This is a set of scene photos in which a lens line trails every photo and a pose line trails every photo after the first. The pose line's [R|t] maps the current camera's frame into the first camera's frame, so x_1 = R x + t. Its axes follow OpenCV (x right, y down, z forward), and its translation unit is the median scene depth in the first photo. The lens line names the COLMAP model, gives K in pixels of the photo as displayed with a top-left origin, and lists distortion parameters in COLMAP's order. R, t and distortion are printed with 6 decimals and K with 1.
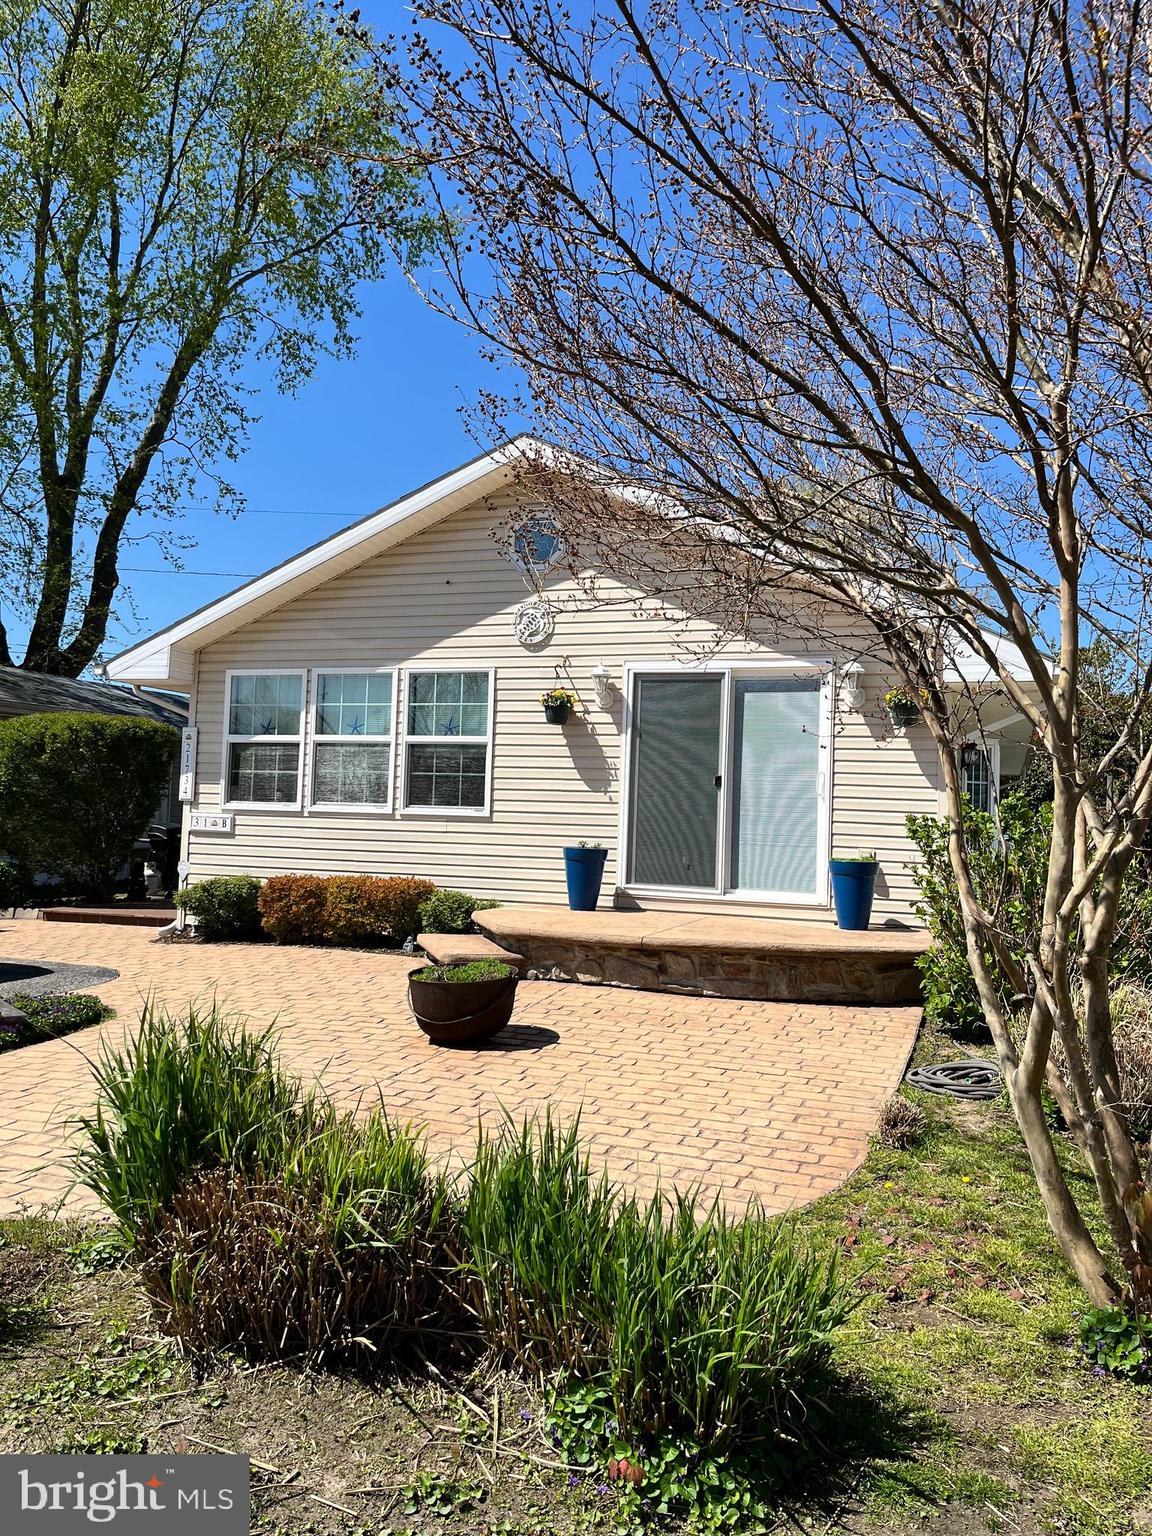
lens RADIAL K [[1186.8, 0, 576.0], [0, 1186.8, 768.0], [0, 0, 1]] dist [0.105592, -0.130495]
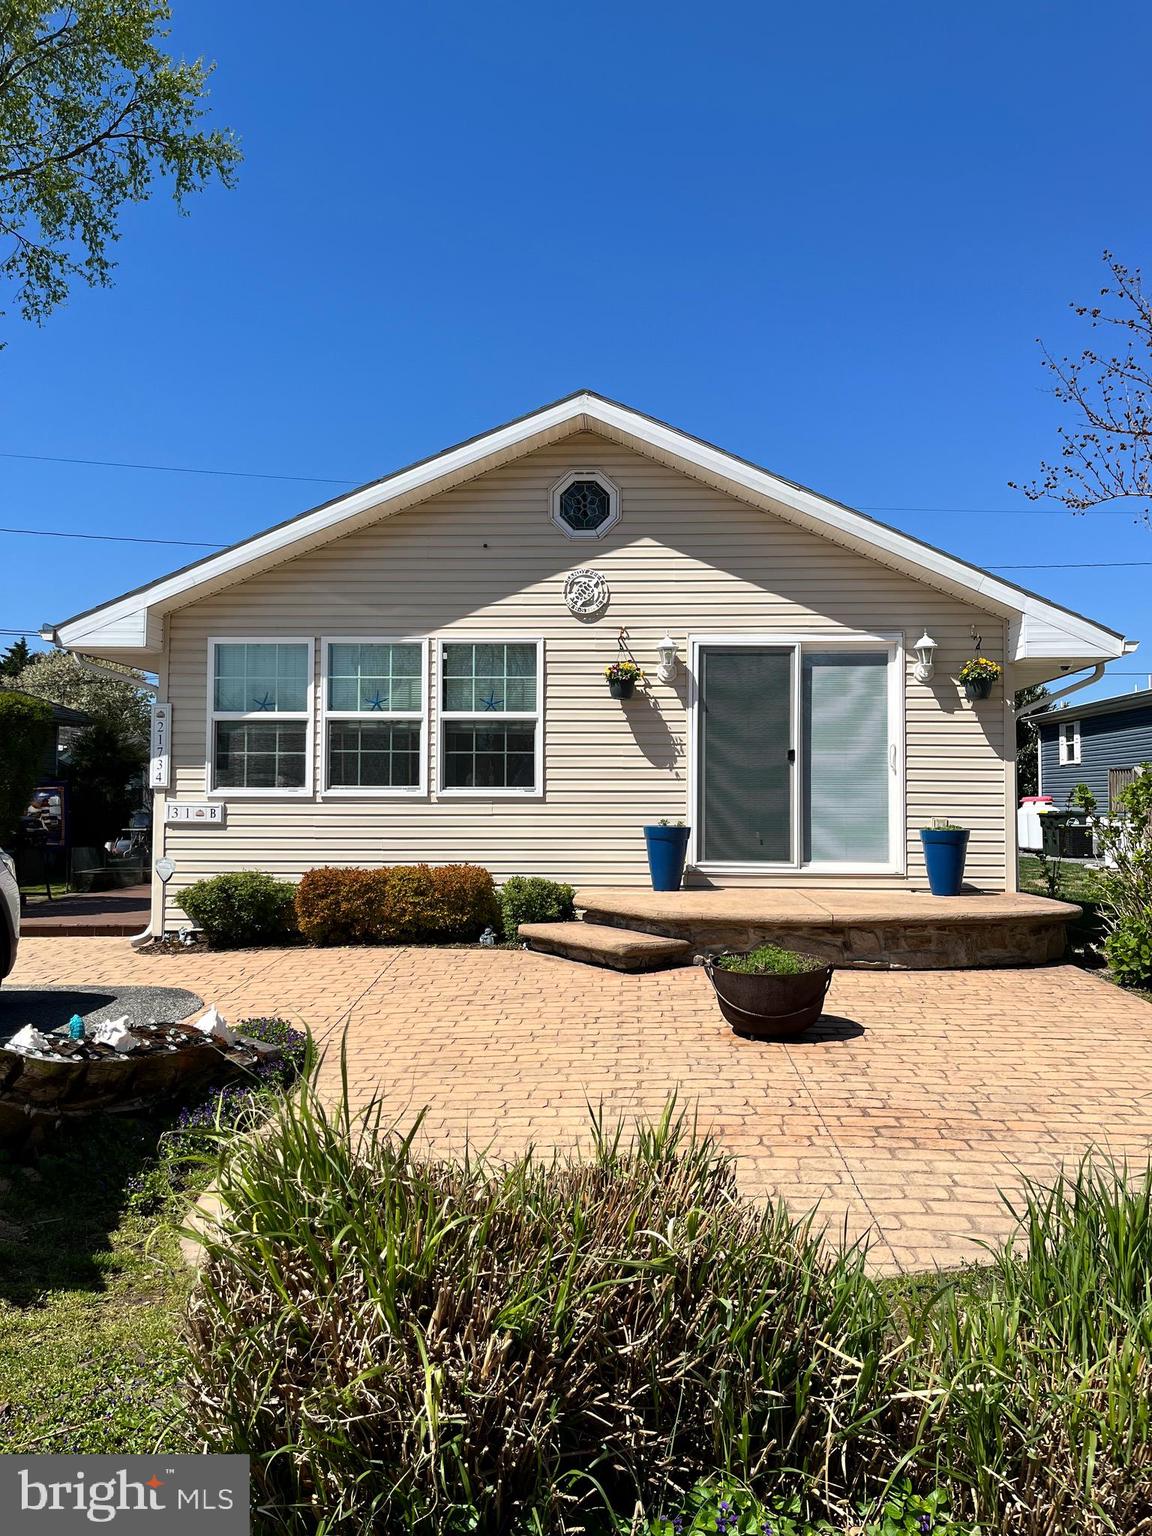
lens RADIAL K [[1185.7, 0, 588.8], [0, 1185.7, 768.3], [0, 0, 1]] dist [0.107105, -0.155121]
pose [[0.952010, -0.021109, 0.305338, -0.324173], [0.014088, 0.999584, 0.025178, -0.005039], [-0.305742, -0.019669, 0.951911, 0.091929]]
